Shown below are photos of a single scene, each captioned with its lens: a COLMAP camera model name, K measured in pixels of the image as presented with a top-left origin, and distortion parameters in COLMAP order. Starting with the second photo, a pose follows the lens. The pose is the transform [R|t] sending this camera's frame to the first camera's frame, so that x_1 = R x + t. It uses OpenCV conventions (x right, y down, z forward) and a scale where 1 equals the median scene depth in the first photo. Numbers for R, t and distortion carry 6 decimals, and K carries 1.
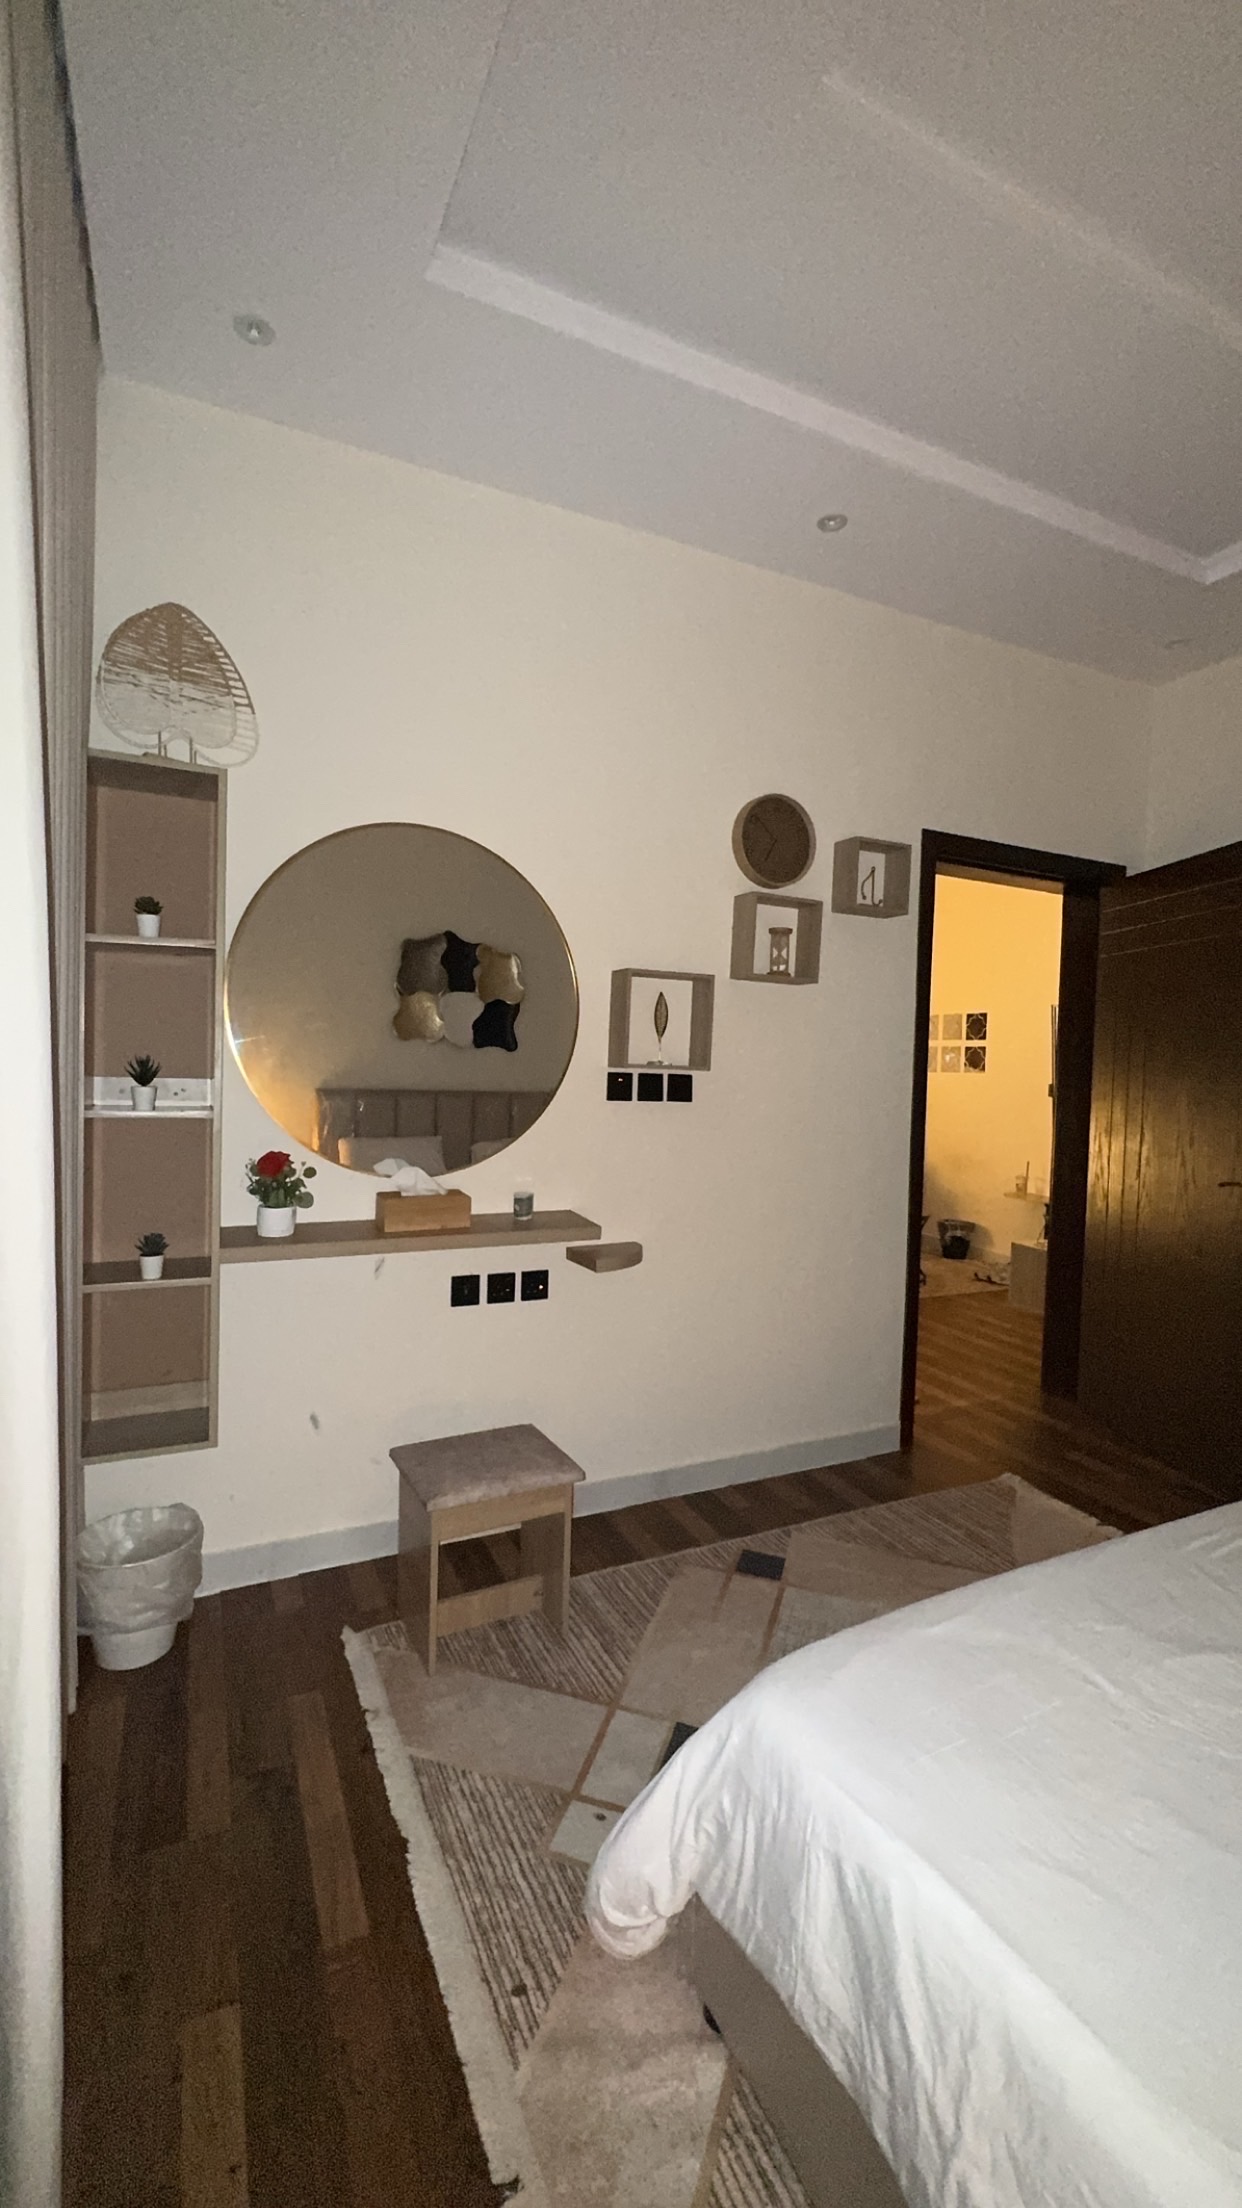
lens RADIAL K [[930.0, 0, 621.0], [0, 930.0, 1104.0], [0, 0, 1]] dist [-0.000052, -0.000087]
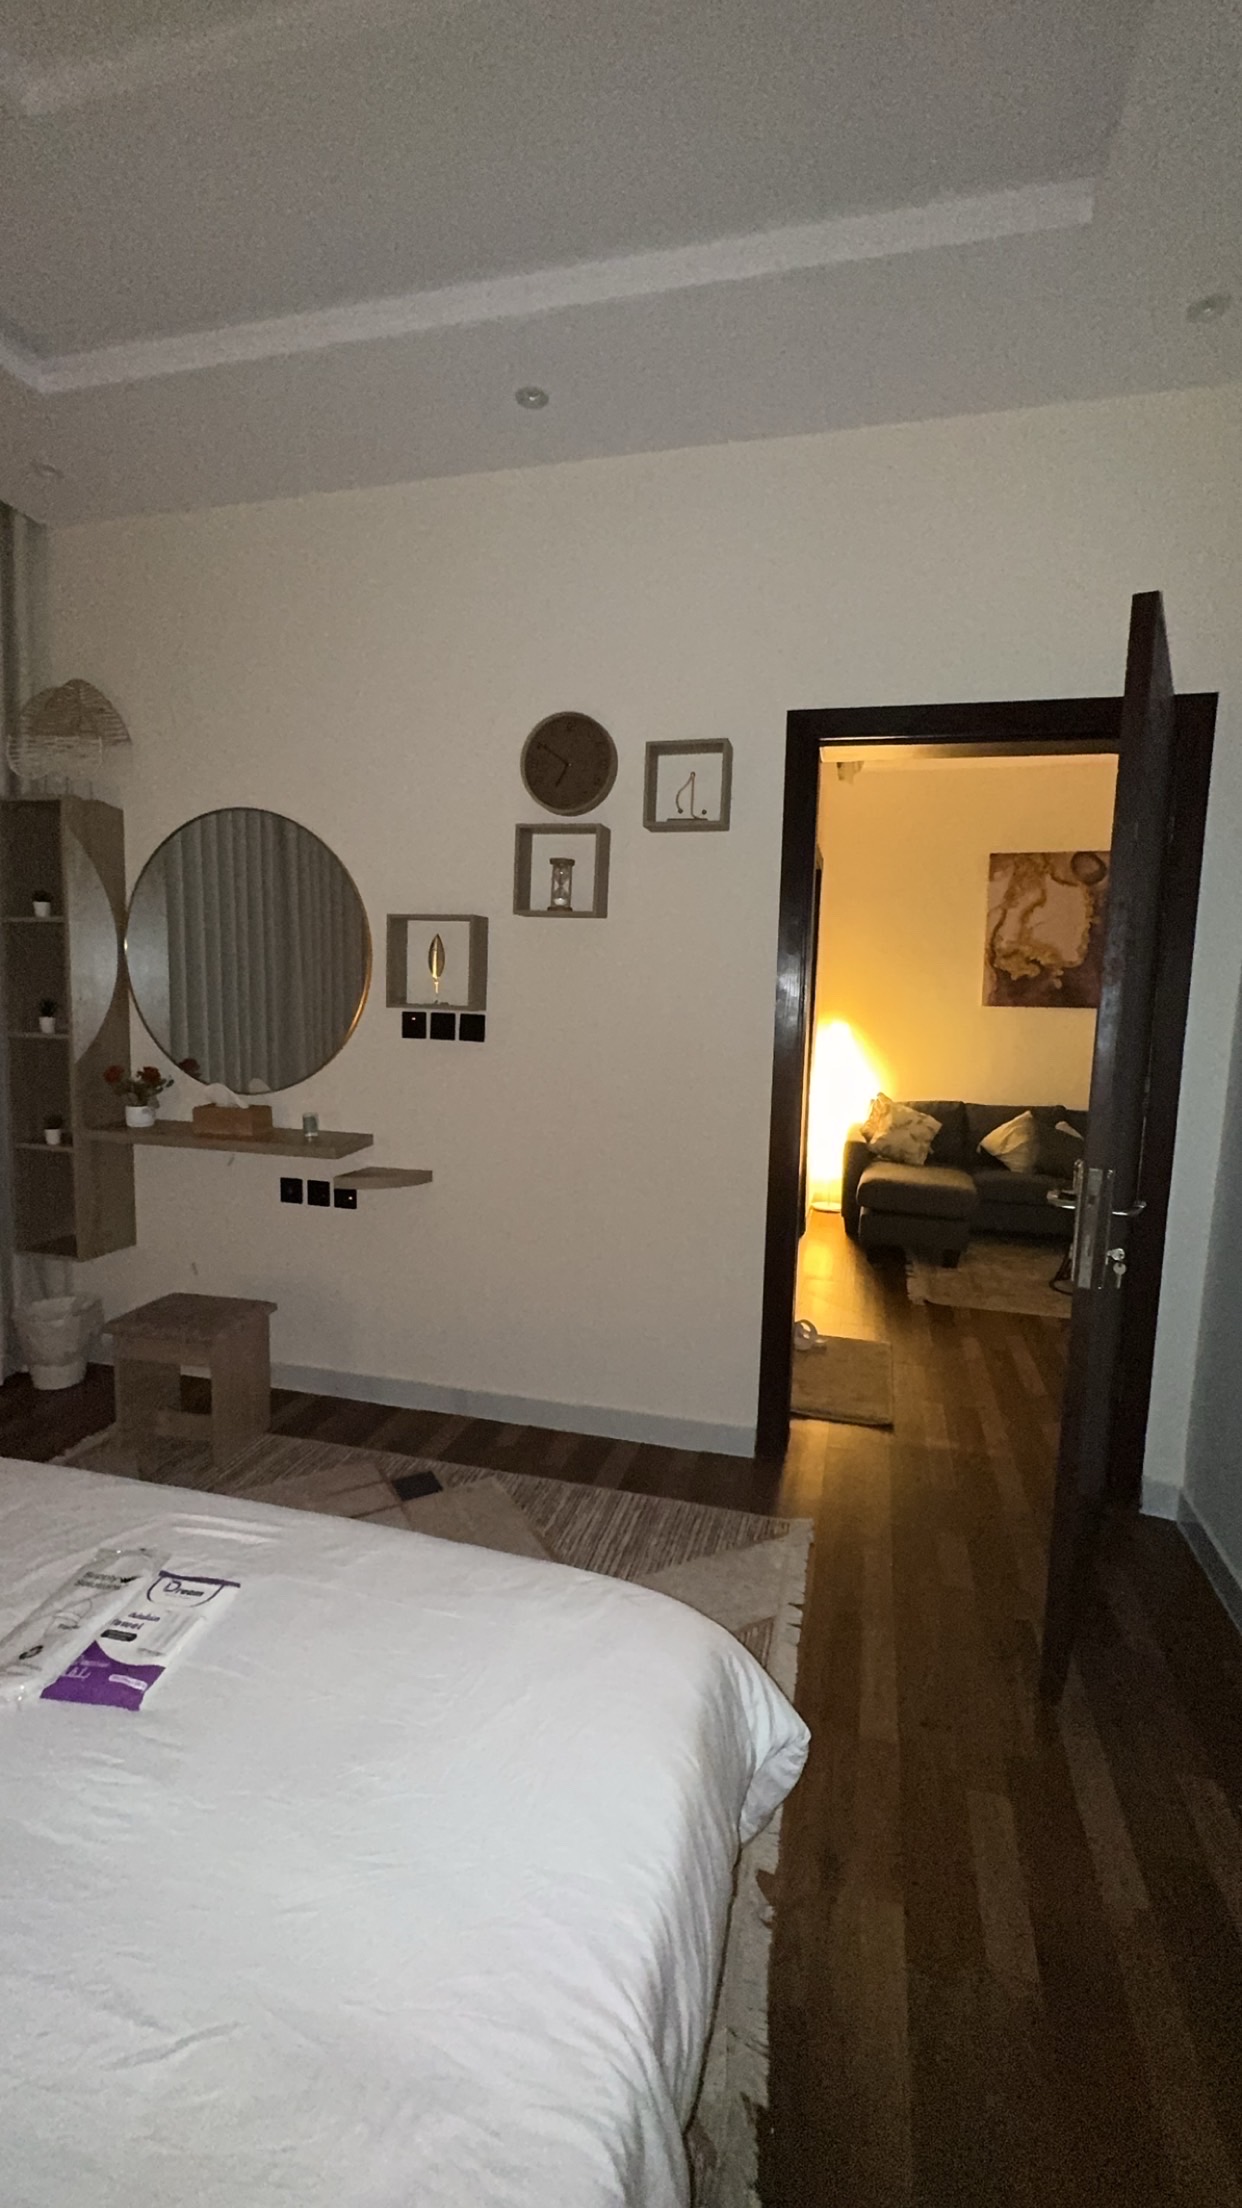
lens RADIAL K [[930.0, 0, 621.0], [0, 930.0, 1104.0], [0, 0, 1]] dist [-0.000052, -0.000087]
pose [[0.768429, 0.076693, -0.635323, 0.855785], [-0.035118, 0.996350, 0.077799, -0.019335], [0.638971, -0.037472, 0.768318, 0.322228]]
